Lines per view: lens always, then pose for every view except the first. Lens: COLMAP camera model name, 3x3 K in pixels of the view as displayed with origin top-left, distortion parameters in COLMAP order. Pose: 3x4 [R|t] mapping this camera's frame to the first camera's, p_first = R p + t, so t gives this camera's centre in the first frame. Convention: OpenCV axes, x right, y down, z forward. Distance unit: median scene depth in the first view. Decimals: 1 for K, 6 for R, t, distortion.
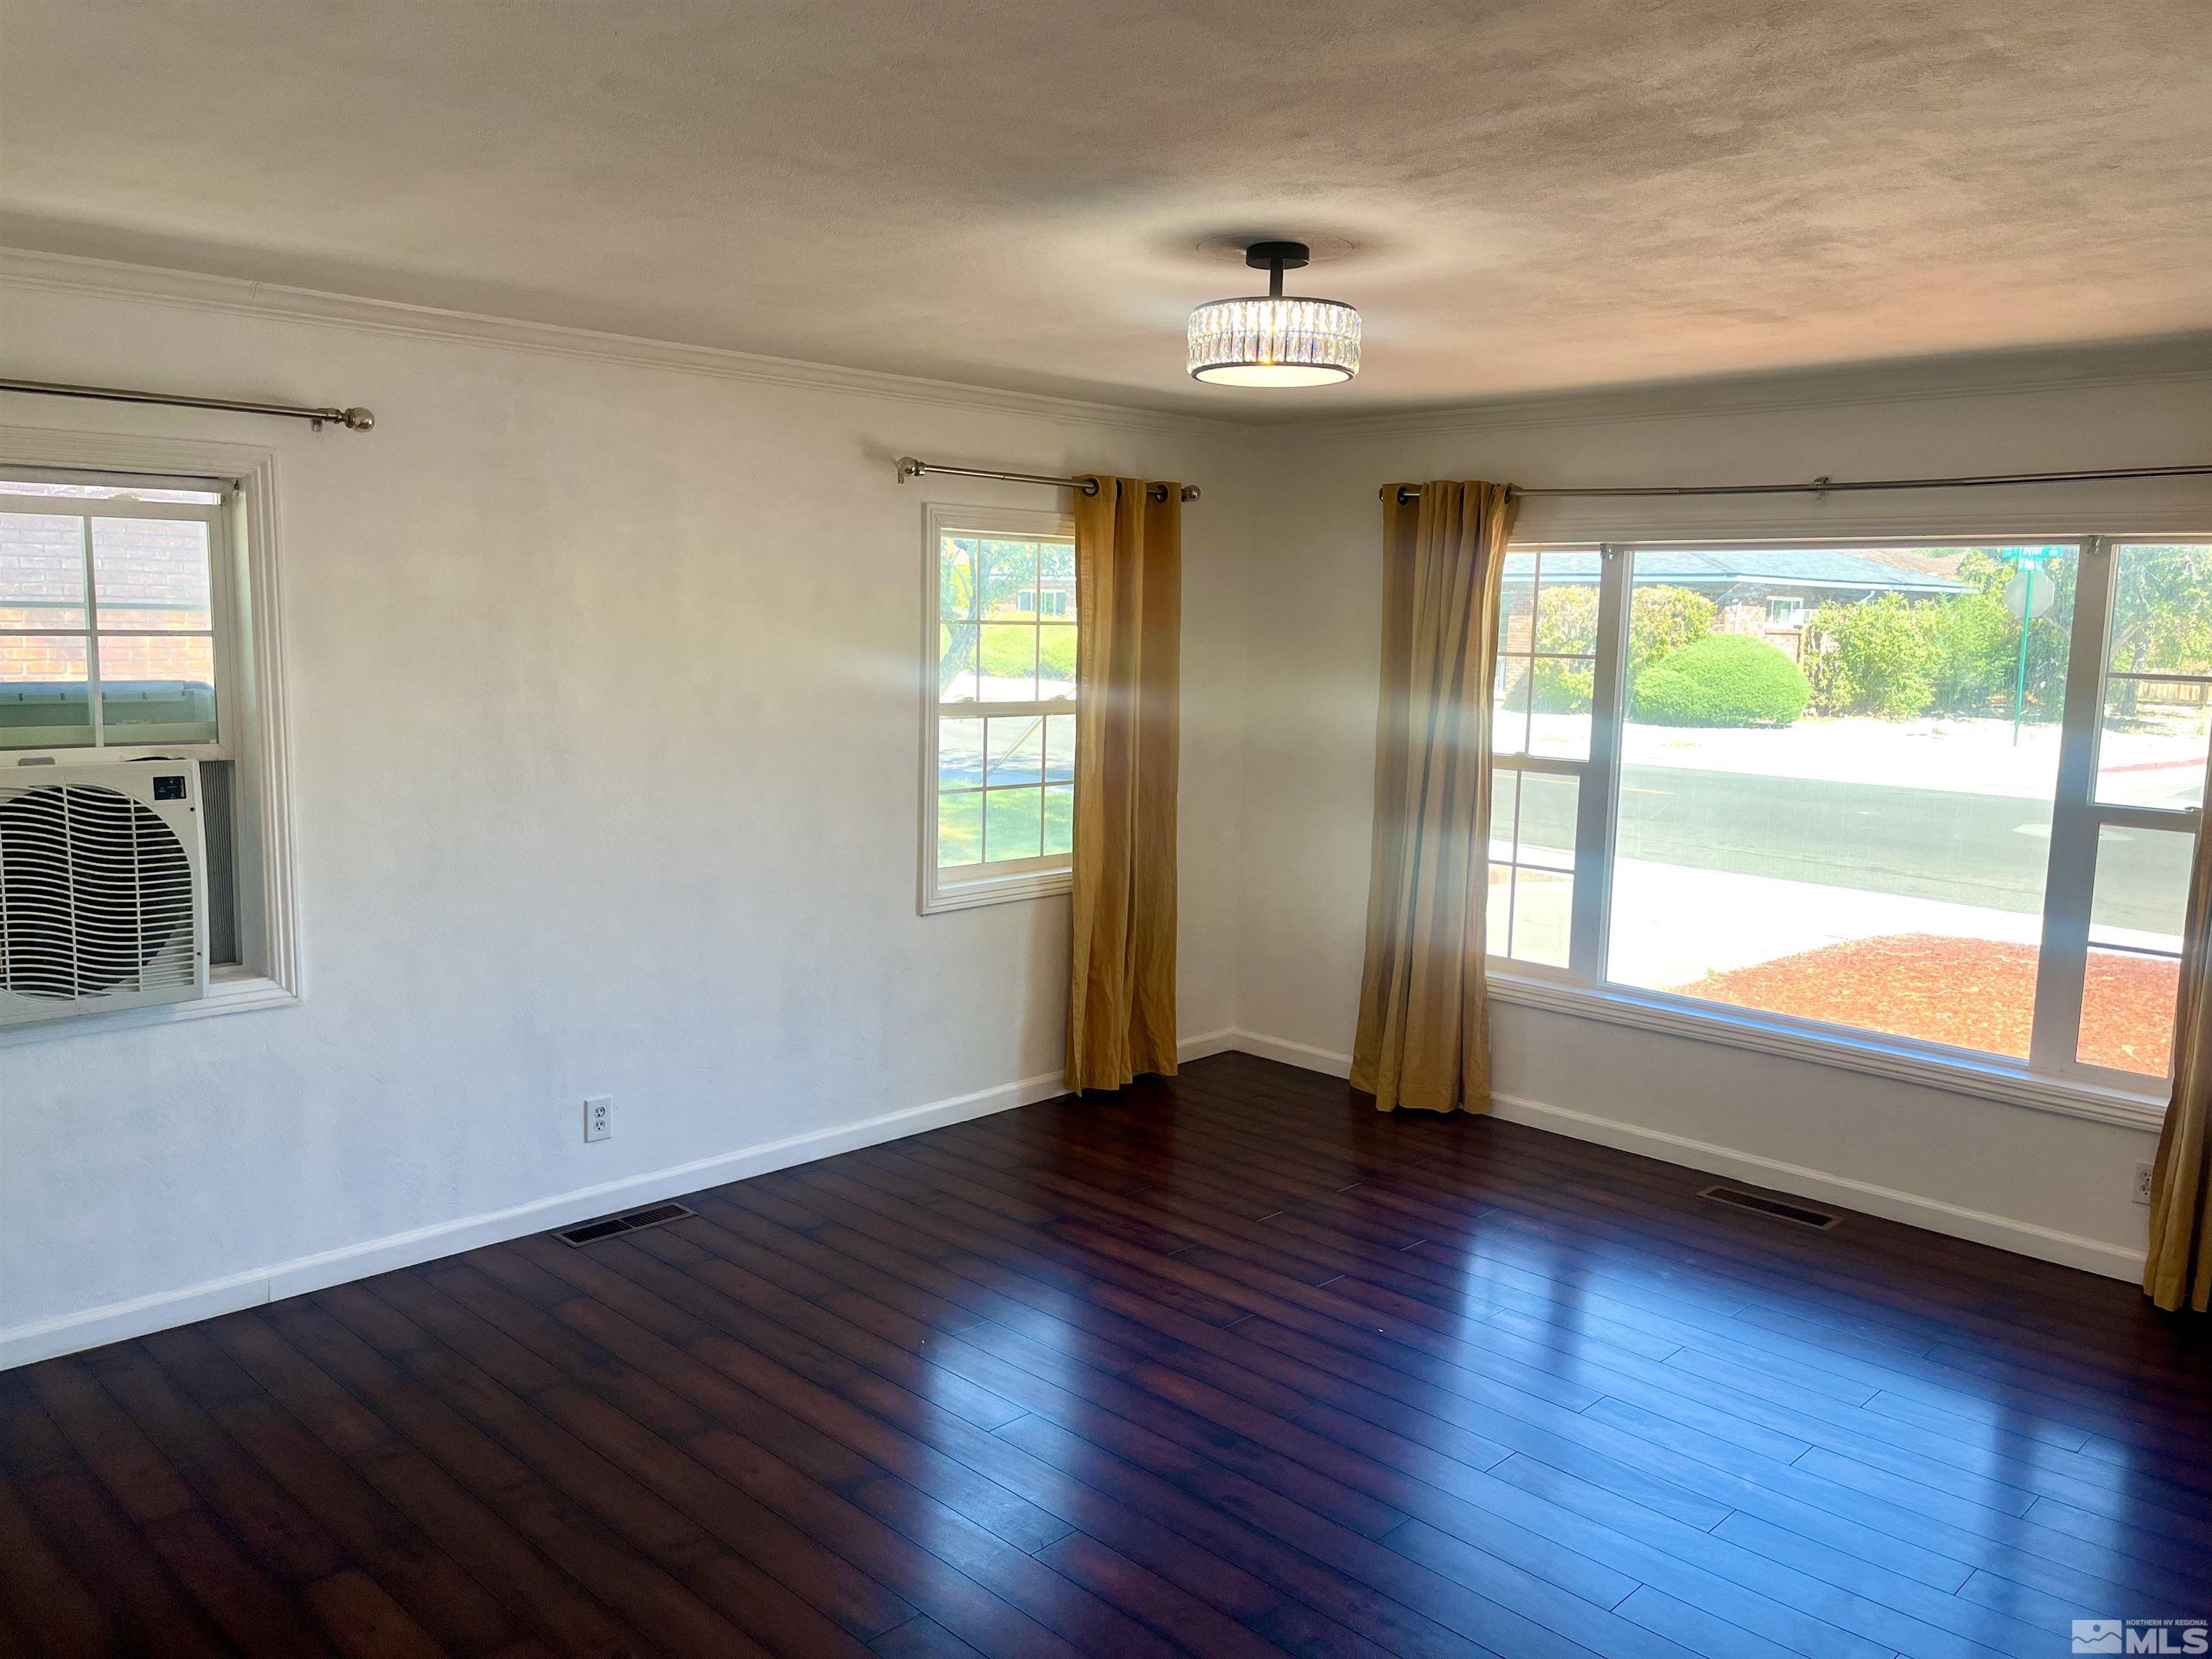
lens RADIAL K [[1694.9, 0, 1077.4], [0, 1694.9, 873.0], [0, 0, 1]] dist [0.059573, -0.084752]
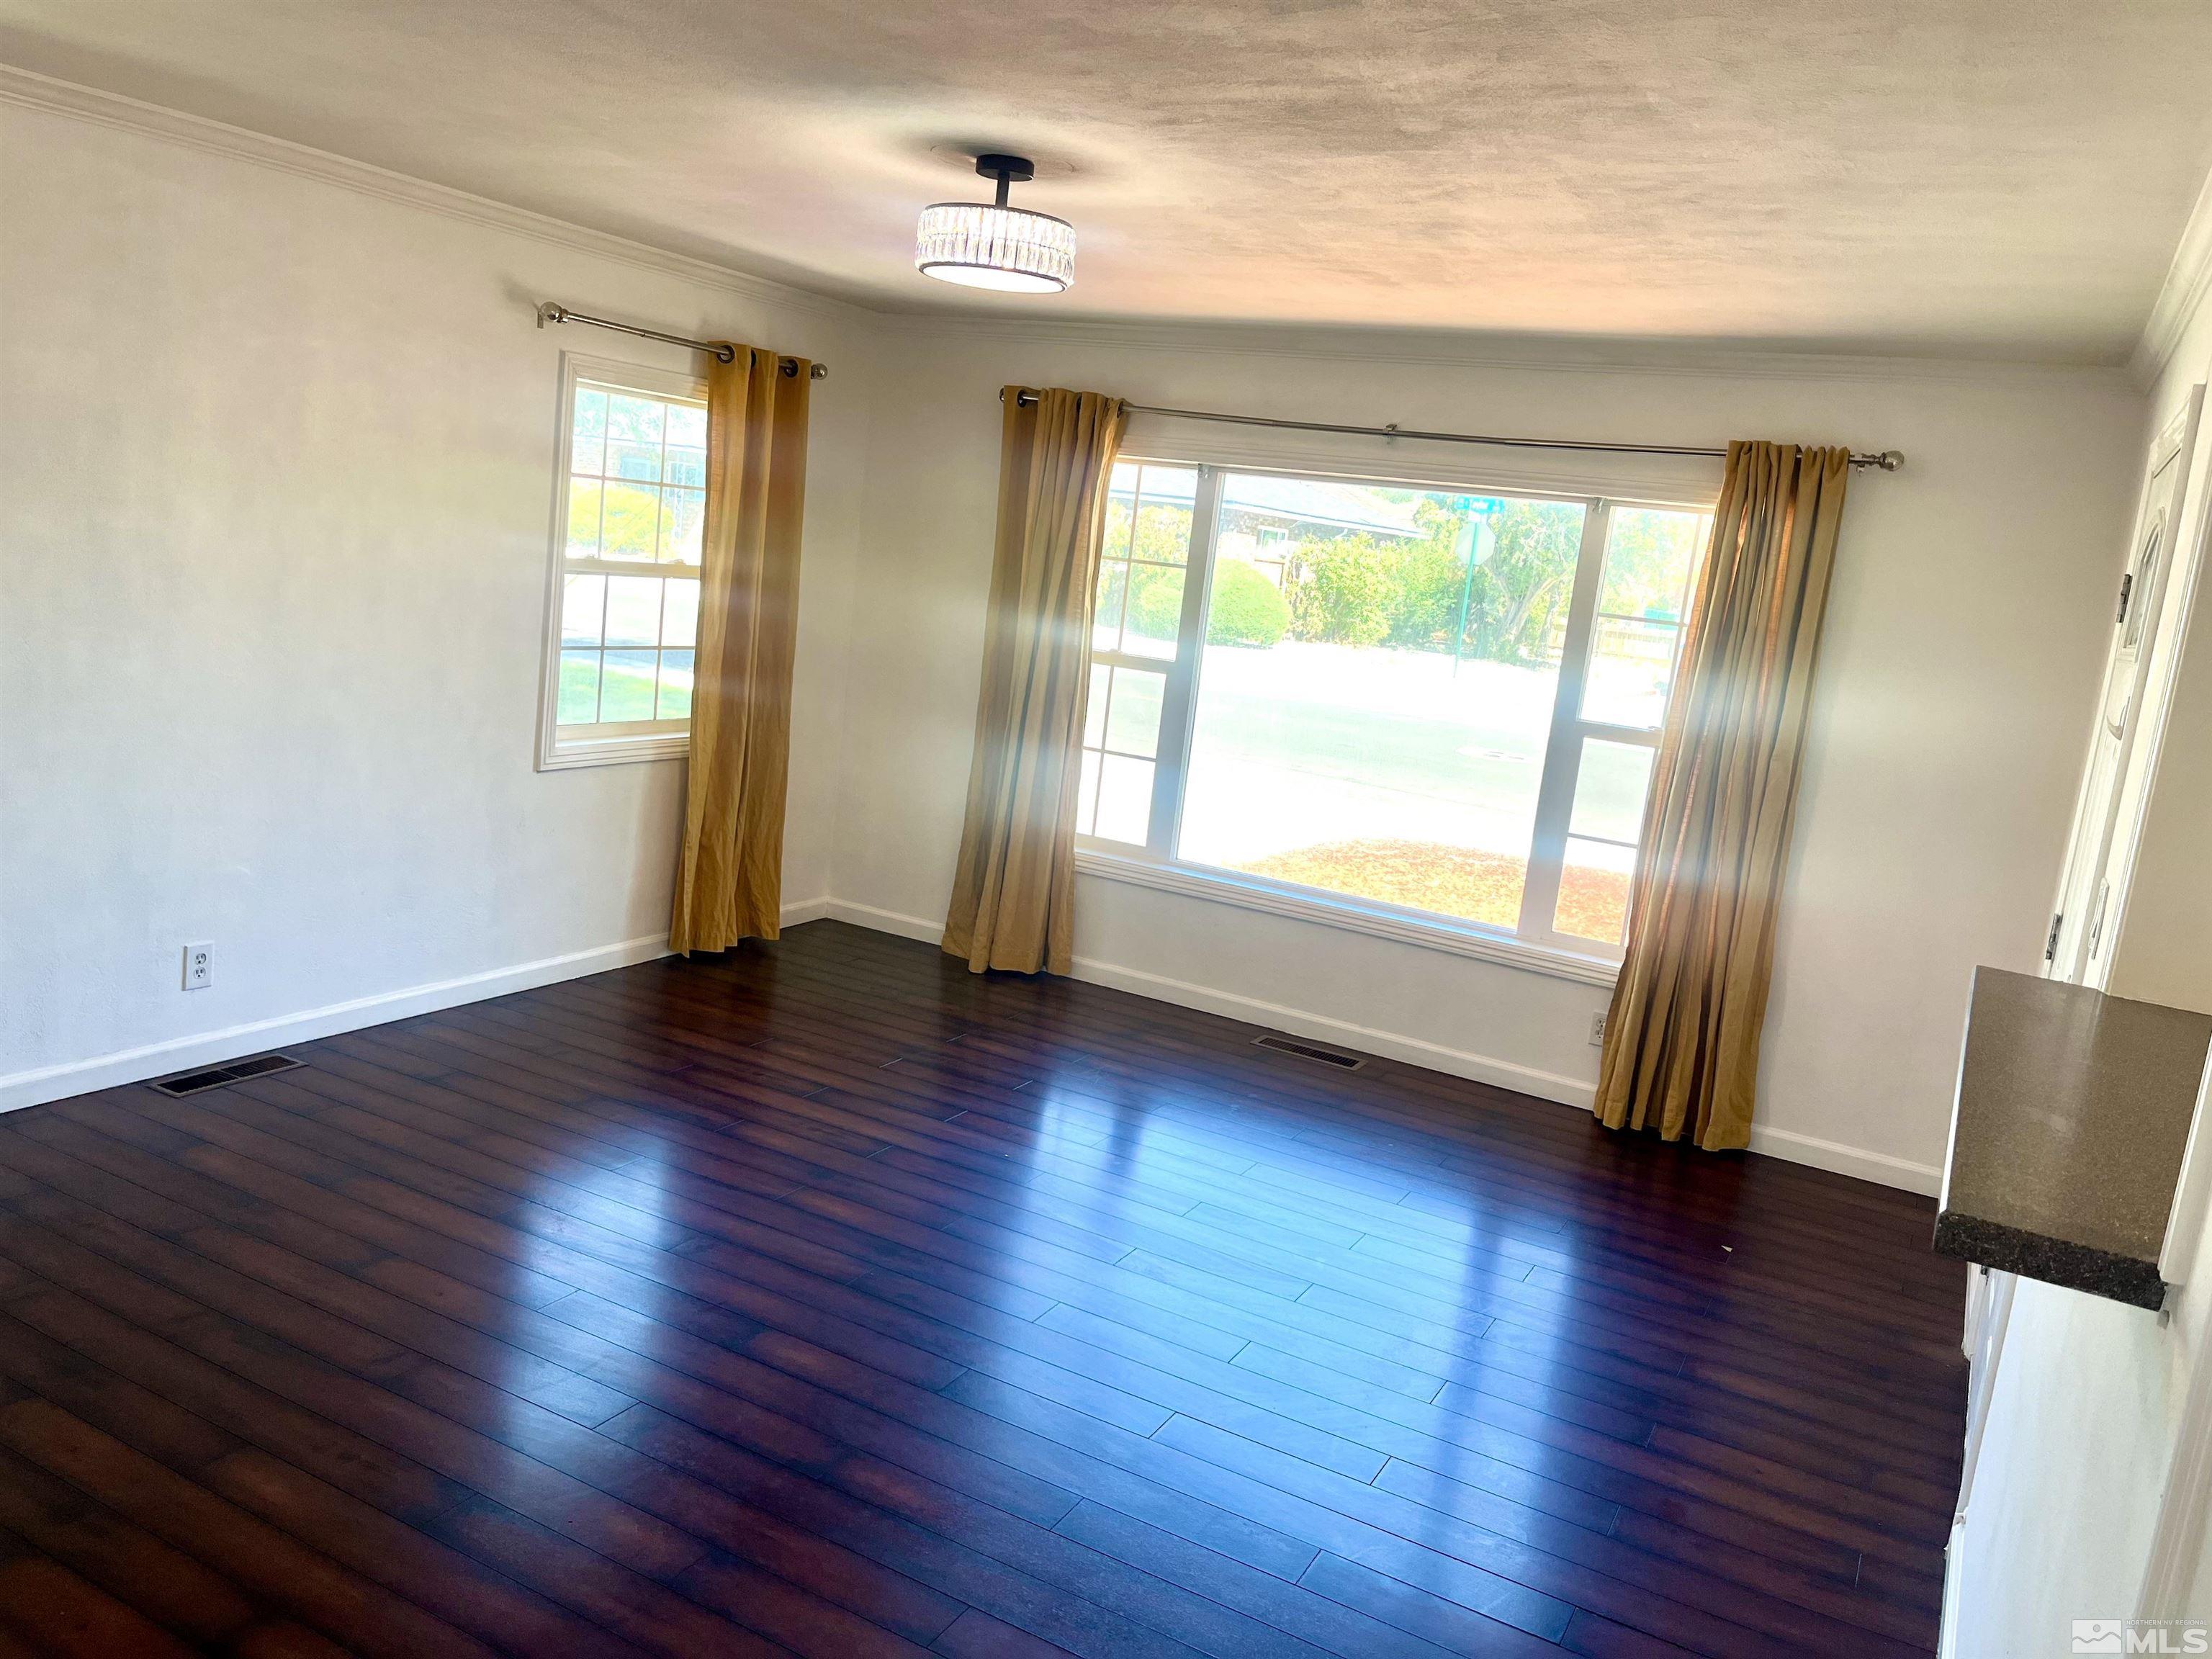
lens RADIAL K [[1694.9, 0, 1071.5], [0, 1694.9, 880.2], [0, 0, 1]] dist [0.059573, -0.084752]
pose [[0.955674, 0.027696, 0.293121, -0.093343], [-0.047443, 0.997042, 0.060476, 0.014688], [-0.290579, -0.071702, 0.954161, -0.053245]]
